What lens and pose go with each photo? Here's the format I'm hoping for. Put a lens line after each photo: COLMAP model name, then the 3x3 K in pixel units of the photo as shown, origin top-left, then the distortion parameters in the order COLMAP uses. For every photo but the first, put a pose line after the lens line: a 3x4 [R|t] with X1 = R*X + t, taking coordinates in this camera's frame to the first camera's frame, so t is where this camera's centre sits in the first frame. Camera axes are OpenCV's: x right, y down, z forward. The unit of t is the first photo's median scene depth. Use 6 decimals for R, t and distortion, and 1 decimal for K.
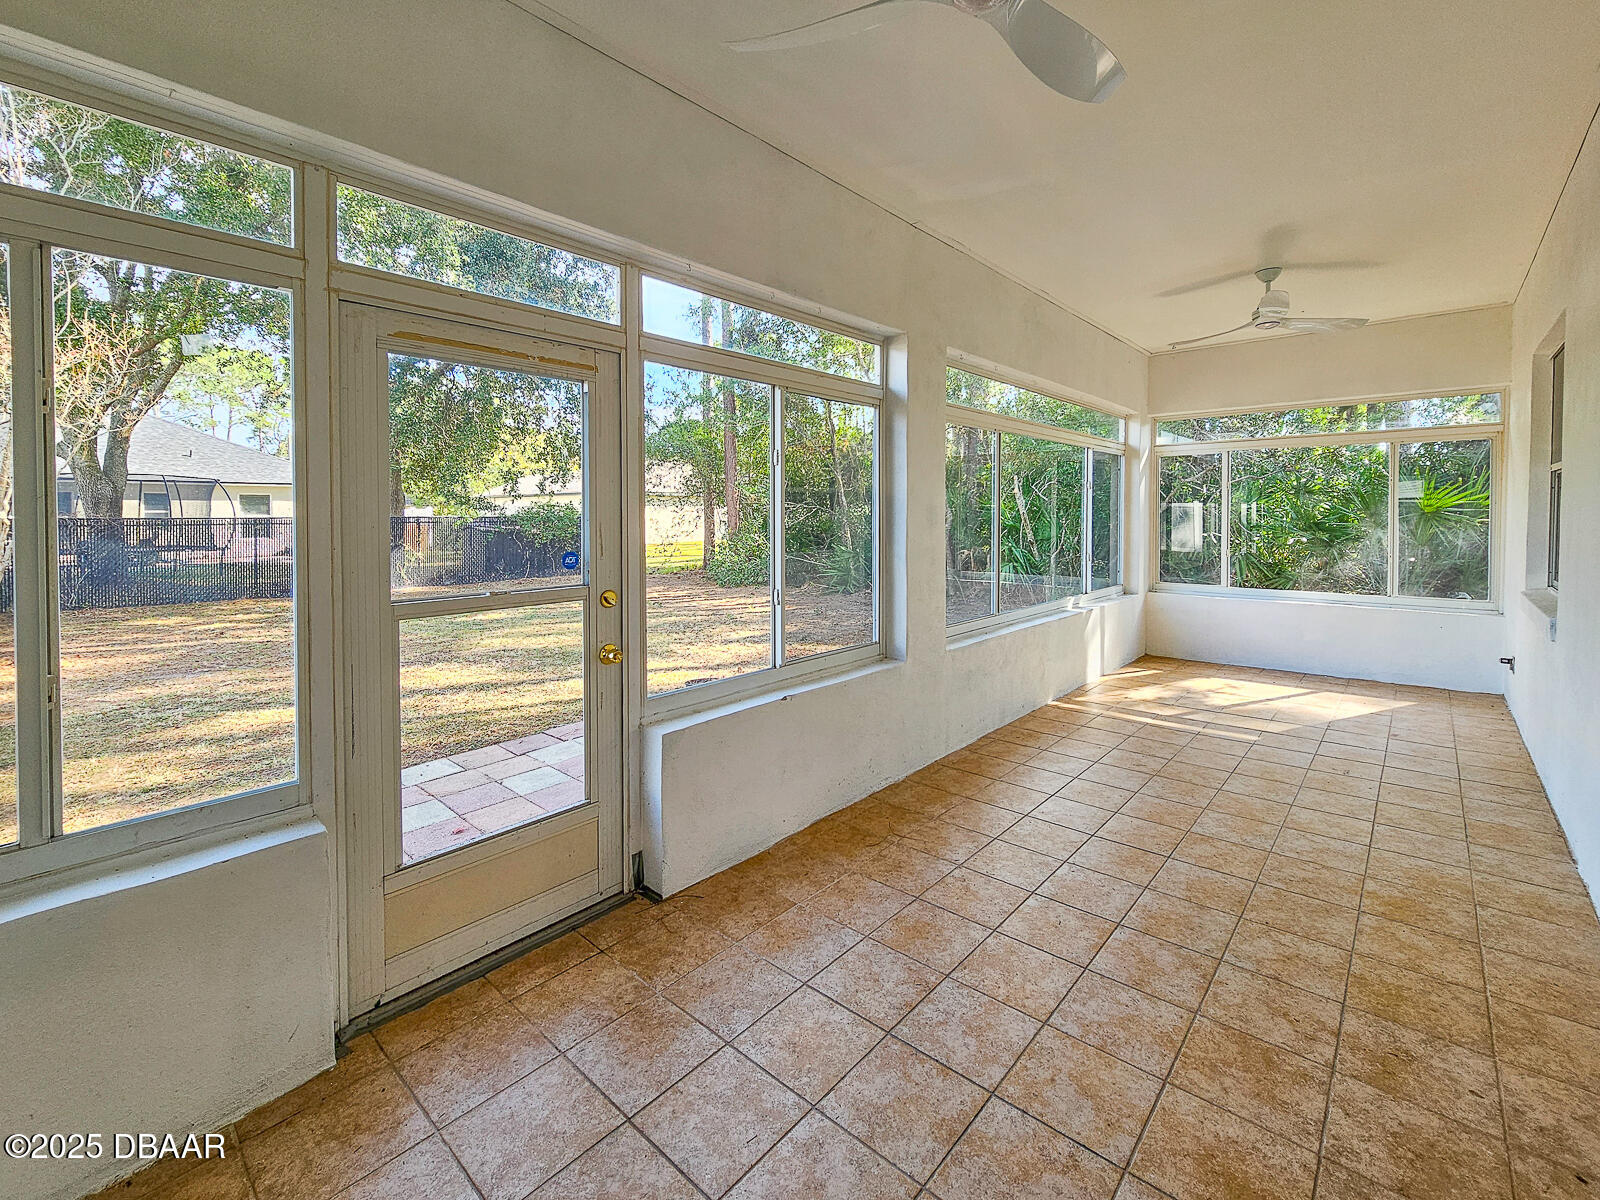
lens RADIAL K [[687.8, 0, 793.5], [0, 687.8, 587.6], [0, 0, 1]] dist [0.001422, 0.000336]
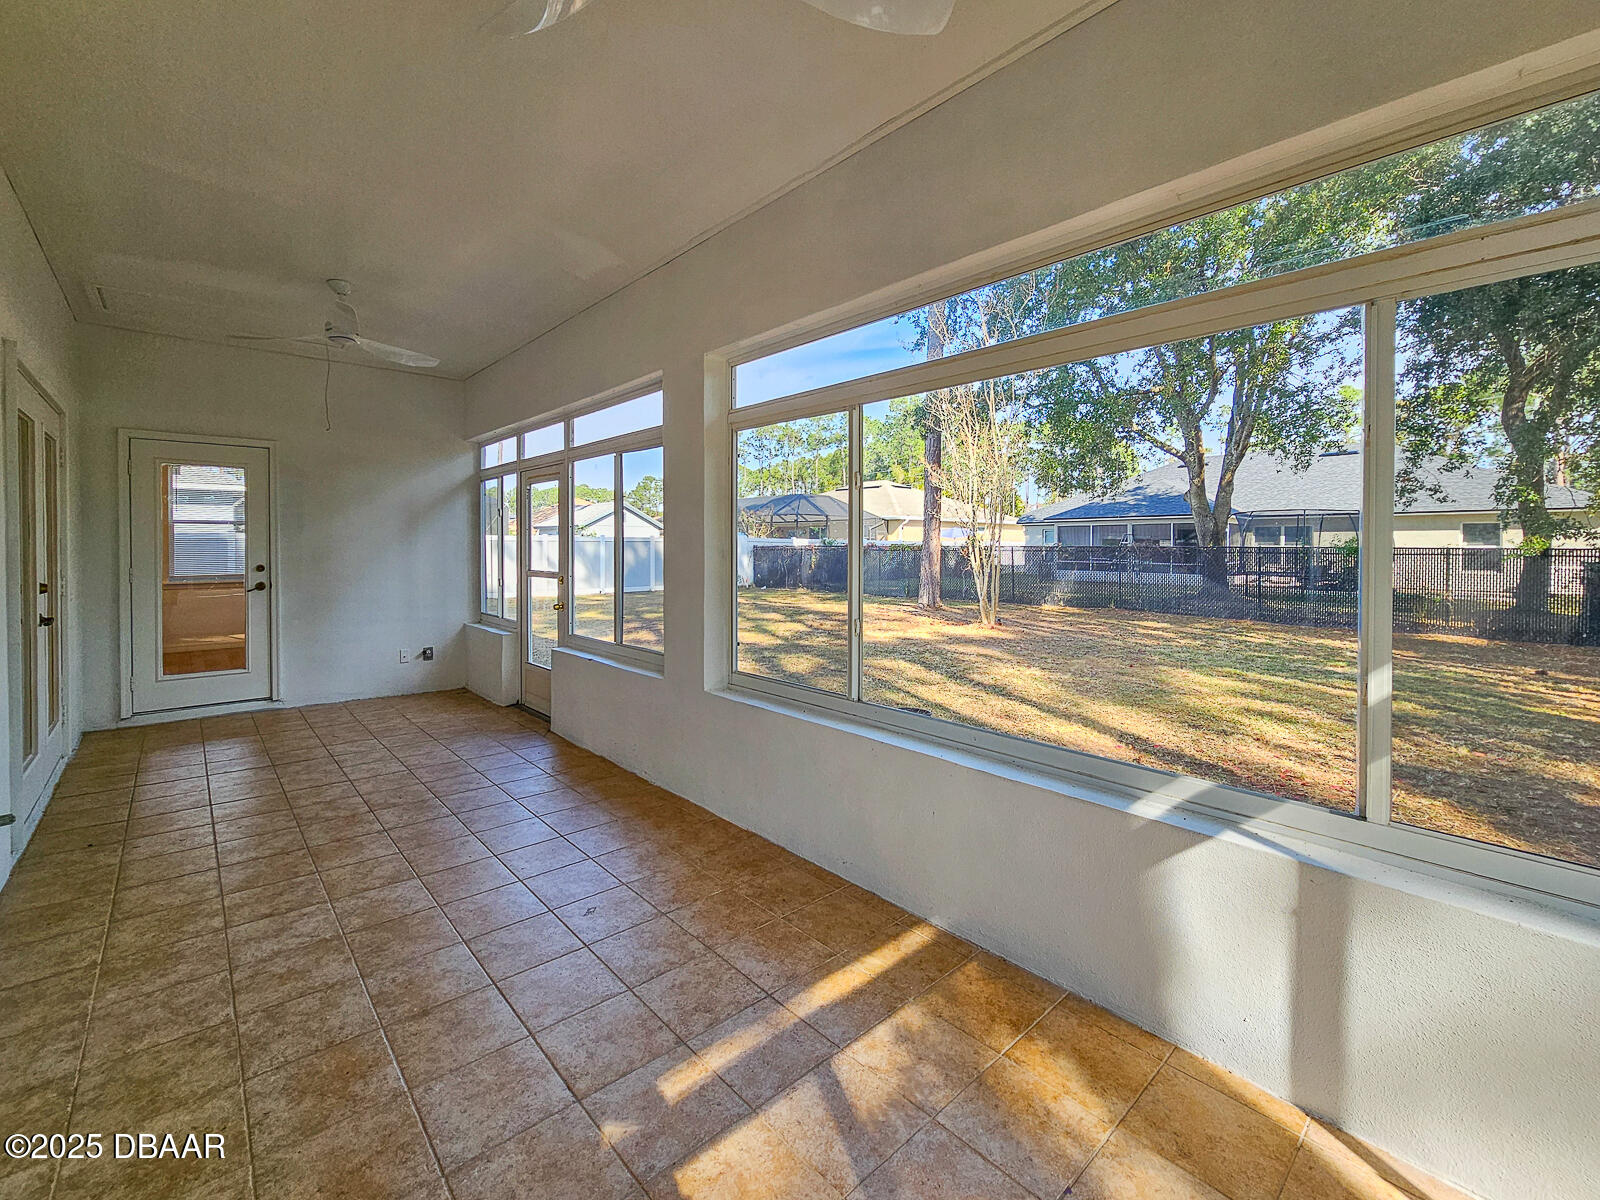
lens RADIAL K [[687.8, 0, 793.5], [0, 687.8, 587.6], [0, 0, 1]] dist [0.001422, 0.000336]
pose [[-0.104541, 0.061325, -0.992628, 1.455196], [-0.107818, 0.991515, 0.072611, -0.152984], [0.988659, 0.114614, -0.097042, 1.591008]]
